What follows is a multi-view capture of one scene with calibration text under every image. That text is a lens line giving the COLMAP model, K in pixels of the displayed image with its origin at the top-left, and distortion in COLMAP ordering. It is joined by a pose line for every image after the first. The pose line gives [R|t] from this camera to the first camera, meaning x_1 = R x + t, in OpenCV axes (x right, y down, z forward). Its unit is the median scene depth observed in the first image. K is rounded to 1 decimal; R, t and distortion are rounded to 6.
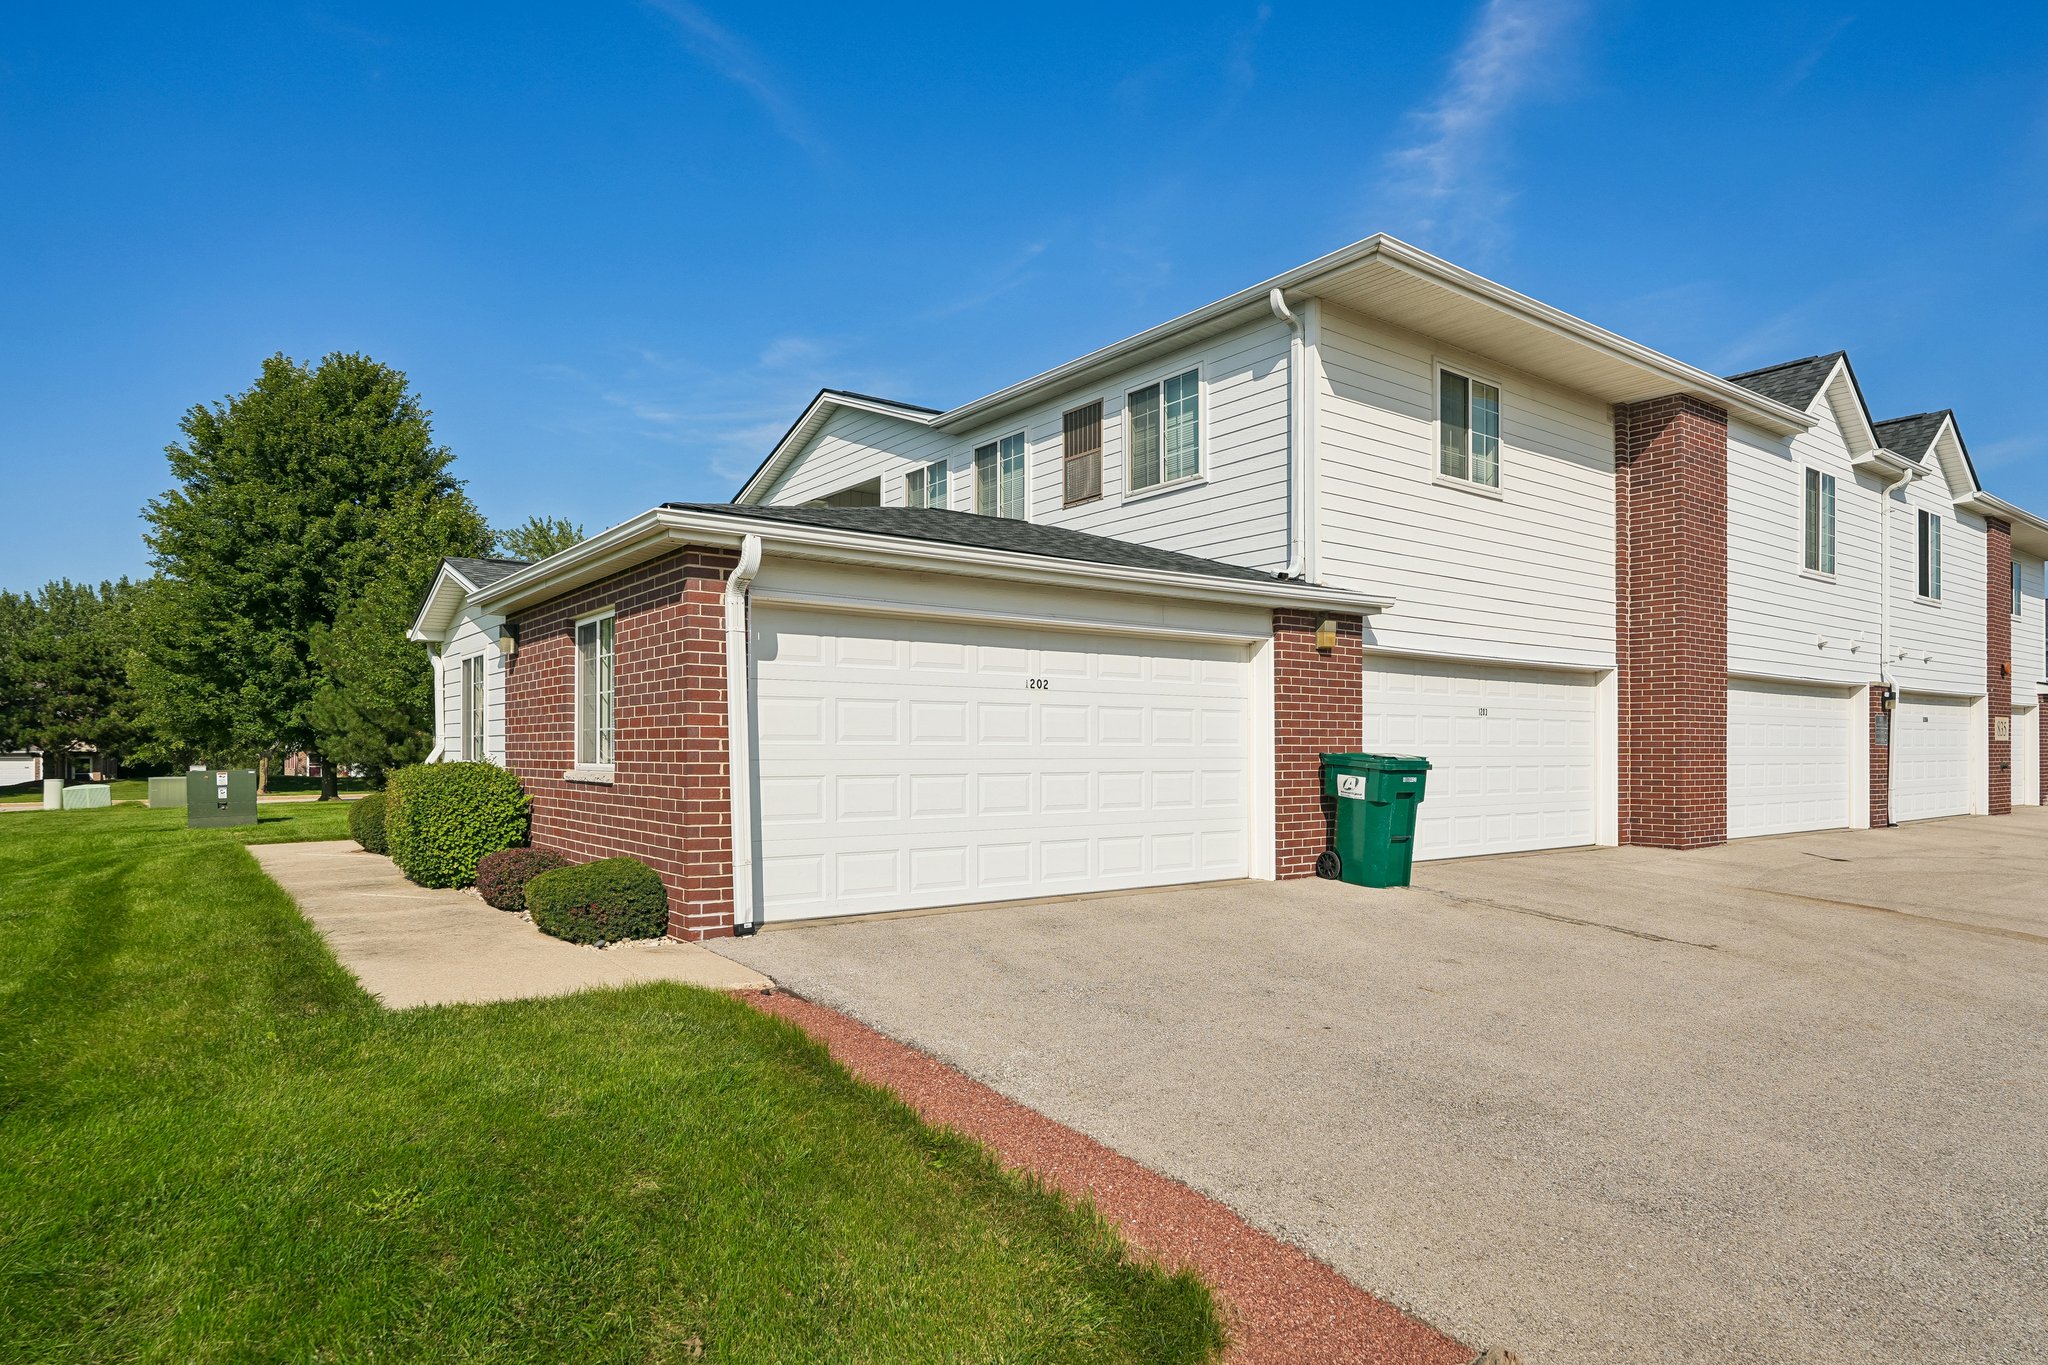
lens RADIAL K [[1145.2, 0, 1022.9], [0, 1145.2, 746.8], [0, 0, 1]] dist [0.014950, 0.001866]
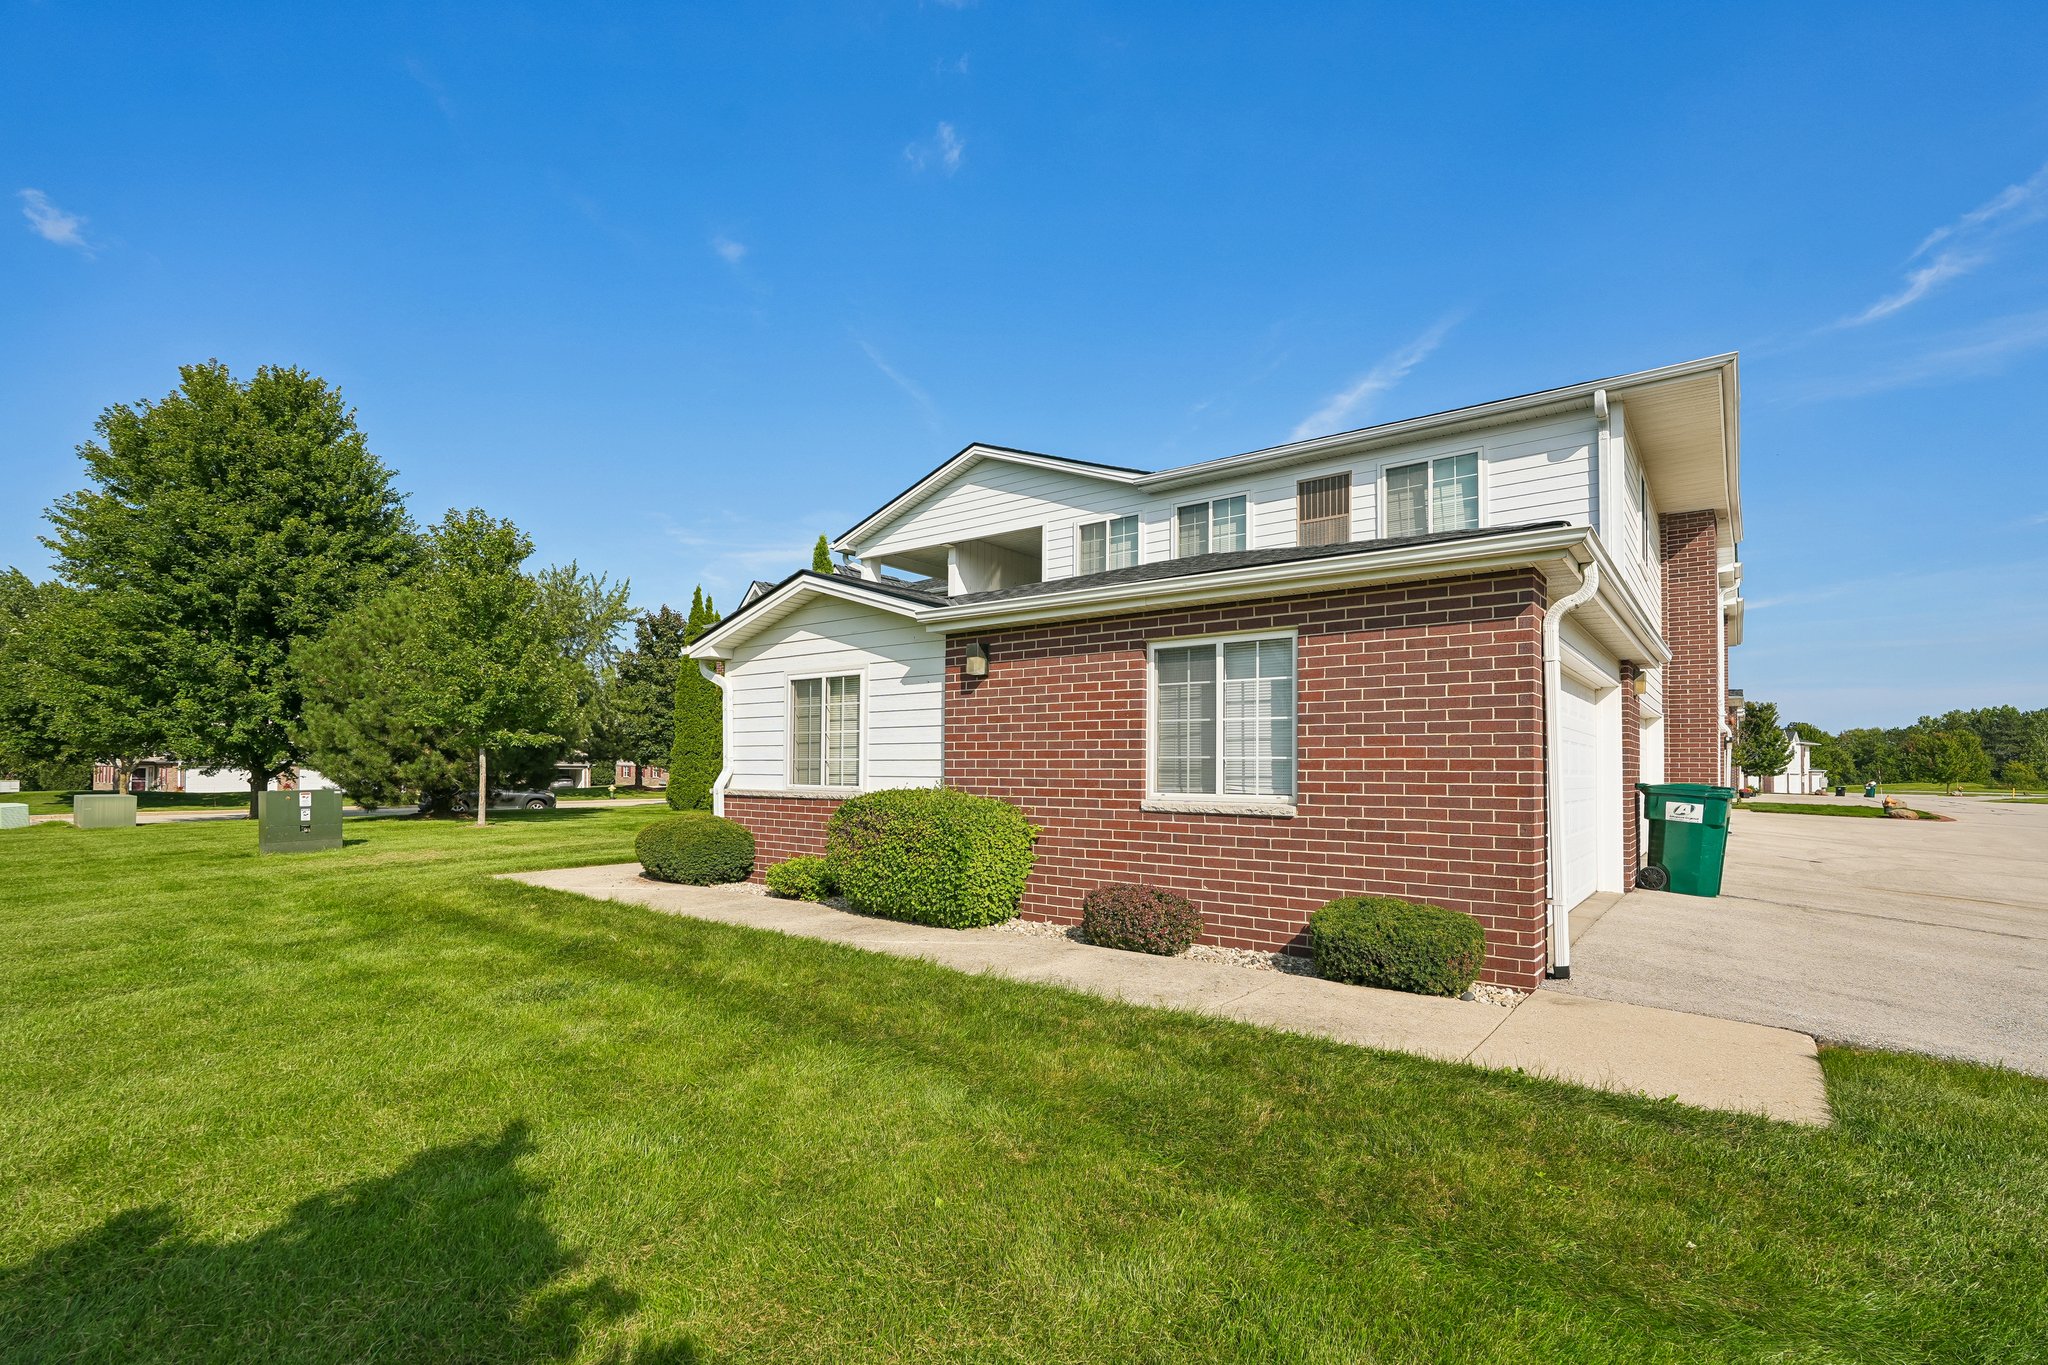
lens RADIAL K [[914.0, 0, 1016.5], [0, 914.0, 769.4], [0, 0, 1]] dist [-0.011944, 0.007067]
pose [[0.966185, 0.009090, 0.257688, -0.413405], [-0.009513, 0.999955, 0.000394, -0.002387], [-0.257673, -0.002832, 0.966228, 0.176964]]
